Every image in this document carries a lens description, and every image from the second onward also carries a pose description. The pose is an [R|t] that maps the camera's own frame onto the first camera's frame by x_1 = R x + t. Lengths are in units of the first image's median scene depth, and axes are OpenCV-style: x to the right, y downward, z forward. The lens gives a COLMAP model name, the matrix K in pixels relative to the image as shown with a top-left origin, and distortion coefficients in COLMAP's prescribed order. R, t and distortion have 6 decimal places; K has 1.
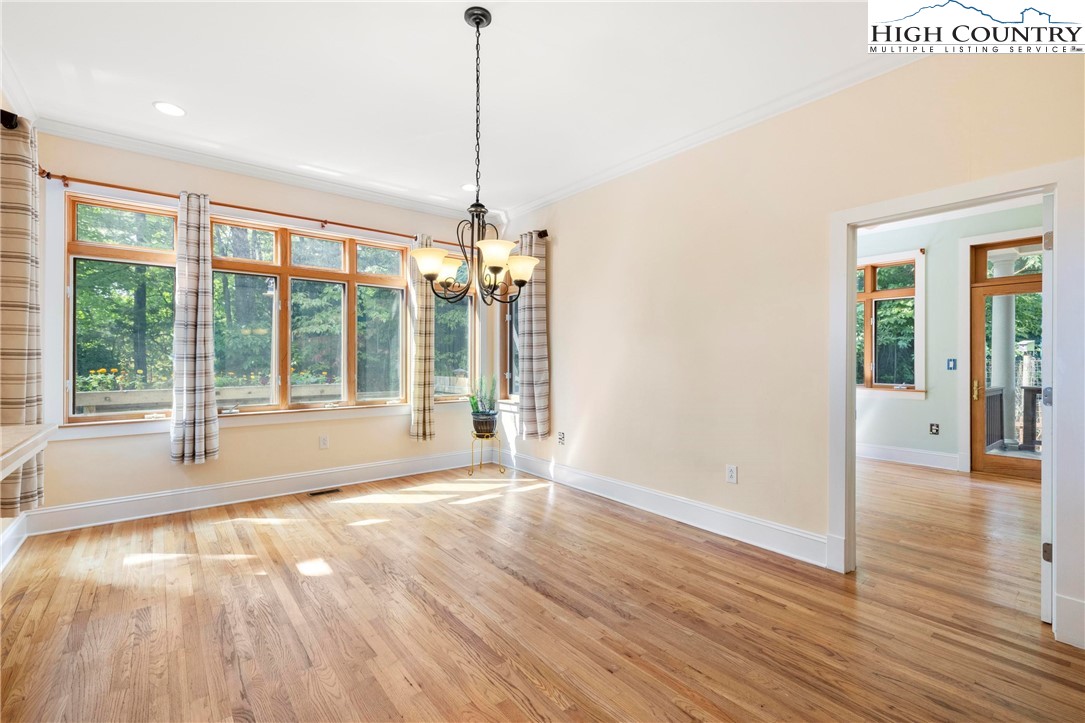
lens RADIAL K [[475.5, 0, 542.3], [0, 475.5, 361.4], [0, 0, 1]] dist [-0.001140, -0.000205]
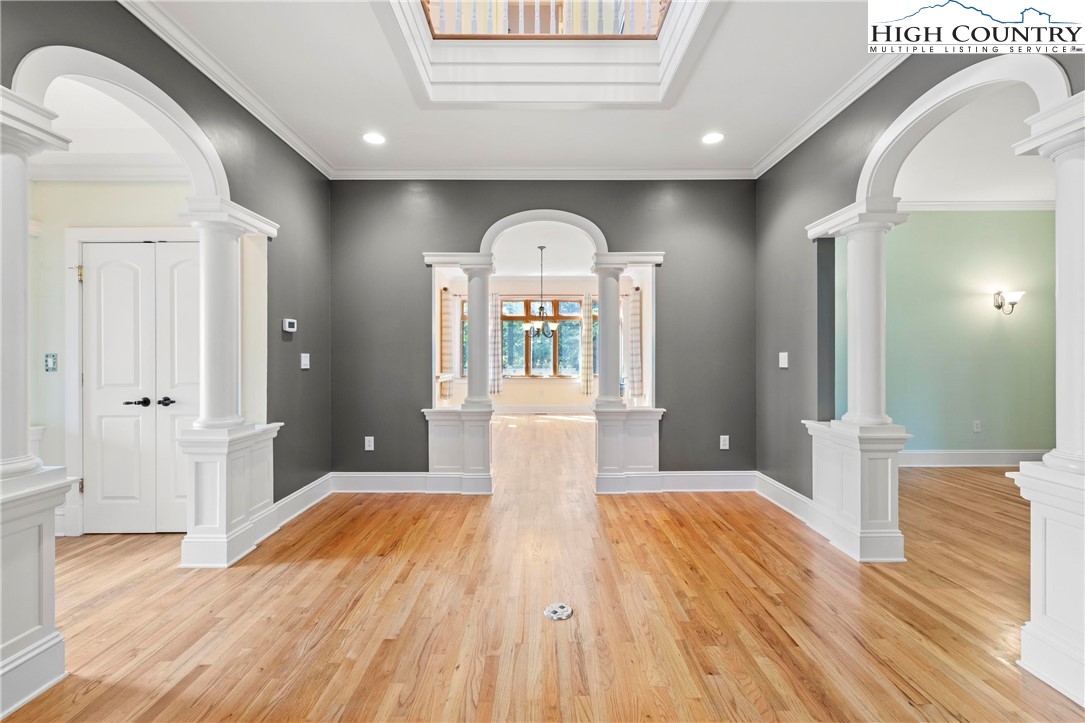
lens RADIAL K [[475.5, 0, 543.4], [0, 475.5, 357.9], [0, 0, 1]] dist [-0.001140, -0.000205]
pose [[0.780406, 0.001780, -0.625270, 0.947985], [0.003723, 0.999965, 0.007493, -0.010226], [0.625262, -0.008176, 0.780372, -0.748175]]
